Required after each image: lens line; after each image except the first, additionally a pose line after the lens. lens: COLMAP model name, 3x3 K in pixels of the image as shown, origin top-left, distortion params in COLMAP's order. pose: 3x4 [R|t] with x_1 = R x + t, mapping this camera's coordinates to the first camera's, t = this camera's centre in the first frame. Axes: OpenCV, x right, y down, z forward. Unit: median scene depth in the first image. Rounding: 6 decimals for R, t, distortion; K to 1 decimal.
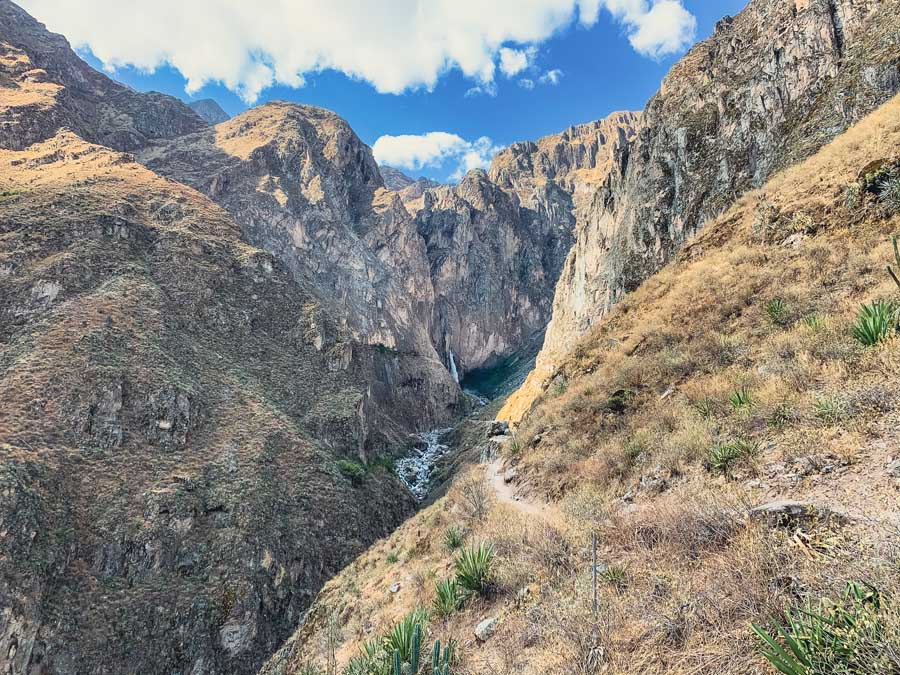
lens RADIAL K [[684.9, 0, 450.1], [0, 684.9, 337.3], [0, 0, 1]] dist [-0.001182, 0.007024]
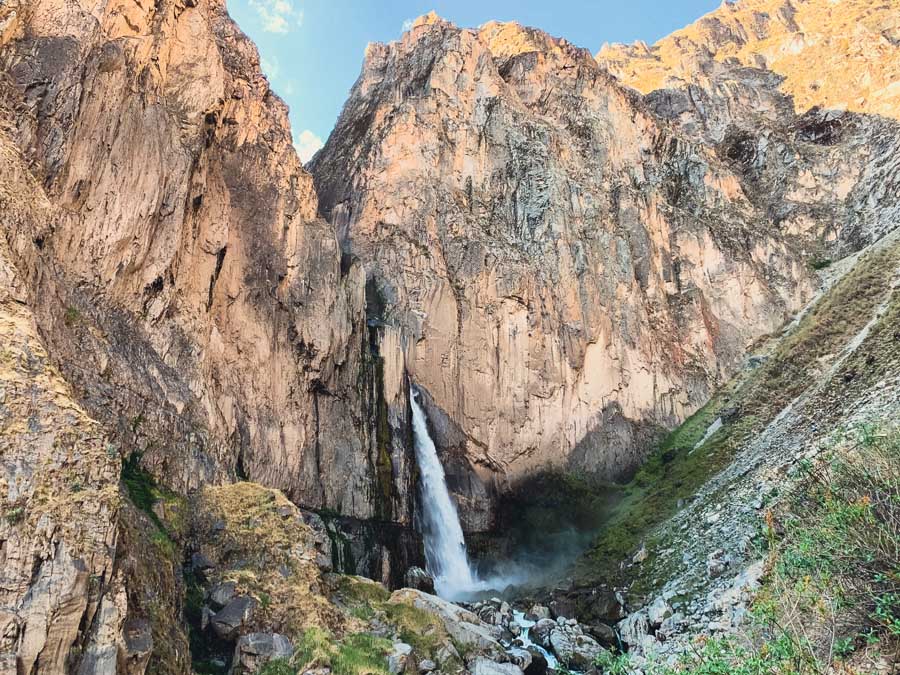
lens RADIAL K [[684.9, 0, 449.6], [0, 684.9, 338.5], [0, 0, 1]] dist [-0.001182, 0.007024]
pose [[0.967360, -0.158336, -0.197850, 0.058639], [0.097186, 0.952871, -0.287388, 0.063152], [0.234029, 0.258779, 0.937157, 0.739028]]
